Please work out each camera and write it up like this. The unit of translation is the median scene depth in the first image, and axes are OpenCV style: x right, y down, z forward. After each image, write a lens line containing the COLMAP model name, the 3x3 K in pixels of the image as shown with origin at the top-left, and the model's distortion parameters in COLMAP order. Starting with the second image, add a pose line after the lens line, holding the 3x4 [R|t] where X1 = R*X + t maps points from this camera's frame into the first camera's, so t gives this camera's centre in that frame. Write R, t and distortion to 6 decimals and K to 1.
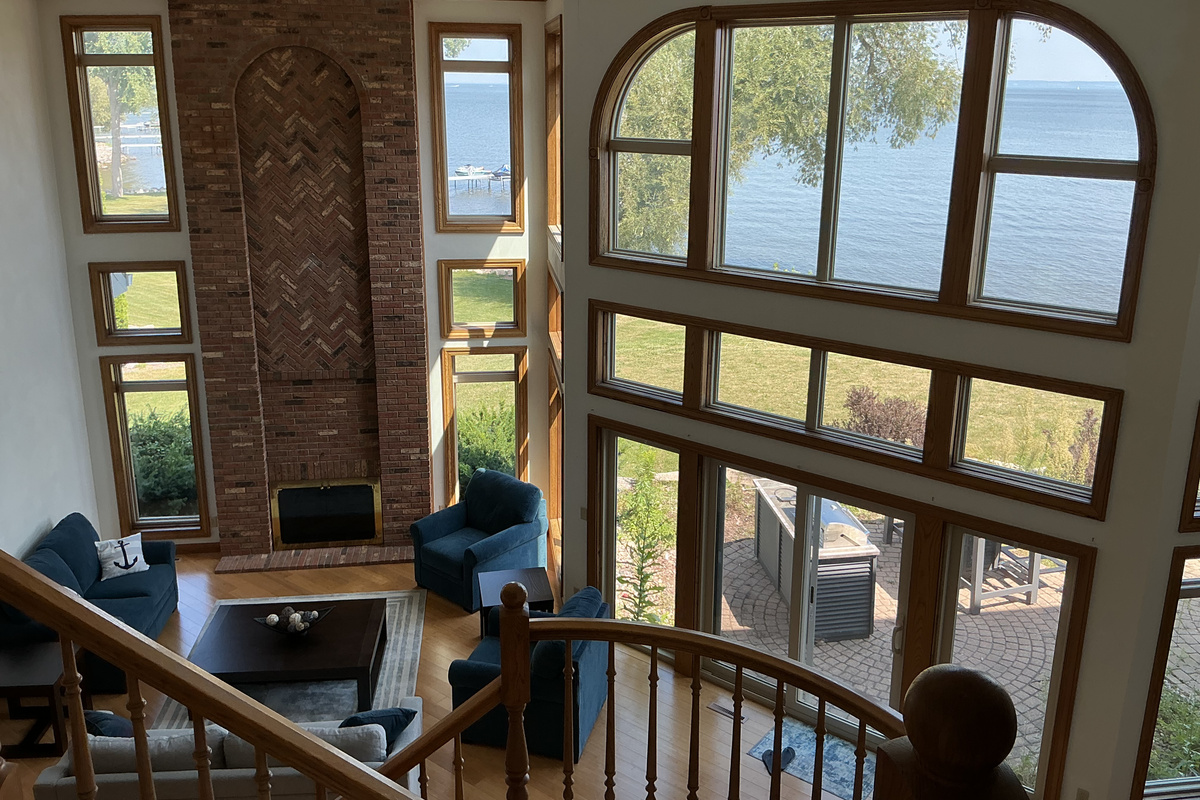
lens RADIAL K [[1011.5, 0, 600.0], [0, 1011.5, 400.0], [0, 0, 1]] dist [0.100303, -0.000629]
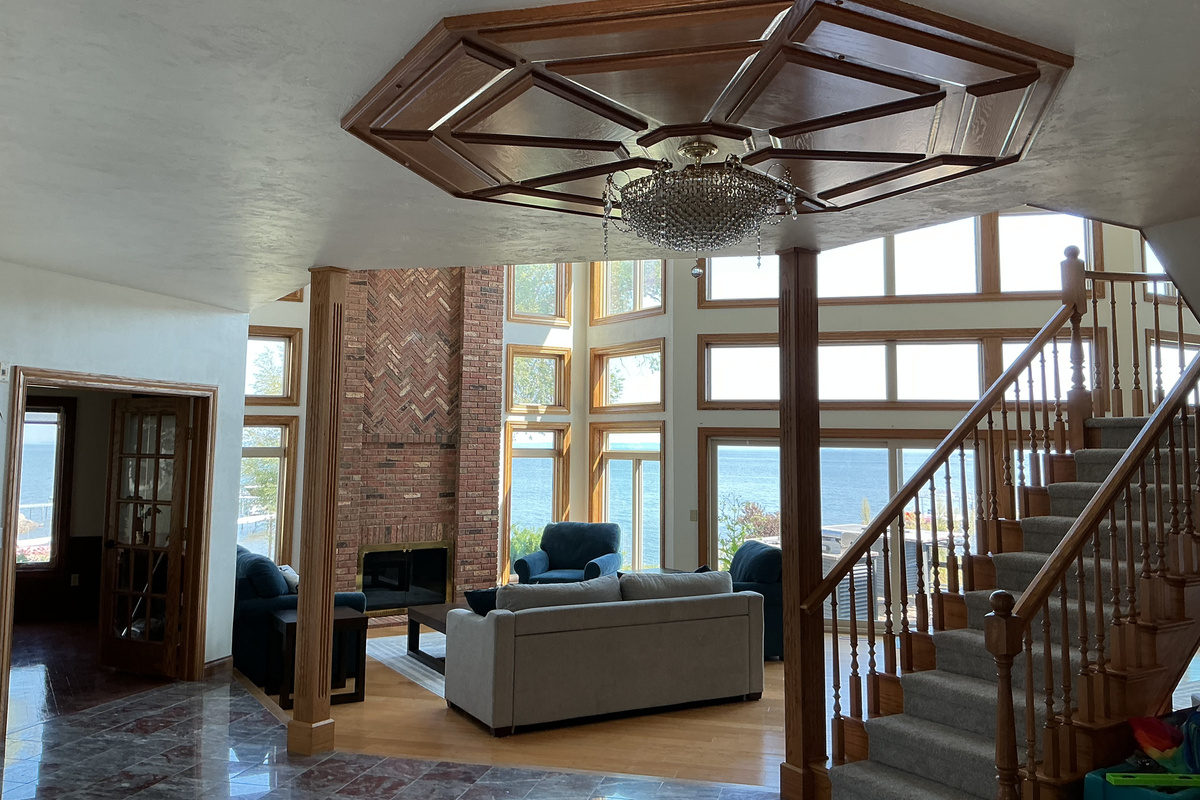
lens RADIAL K [[1011.5, 0, 600.0], [0, 1011.5, 400.0], [0, 0, 1]] dist [0.100303, -0.000629]
pose [[0.904429, 0.019678, 0.426171, -0.564482], [0.131756, 0.937220, -0.322892, 0.319288], [-0.405770, 0.348183, 0.845056, -0.018511]]
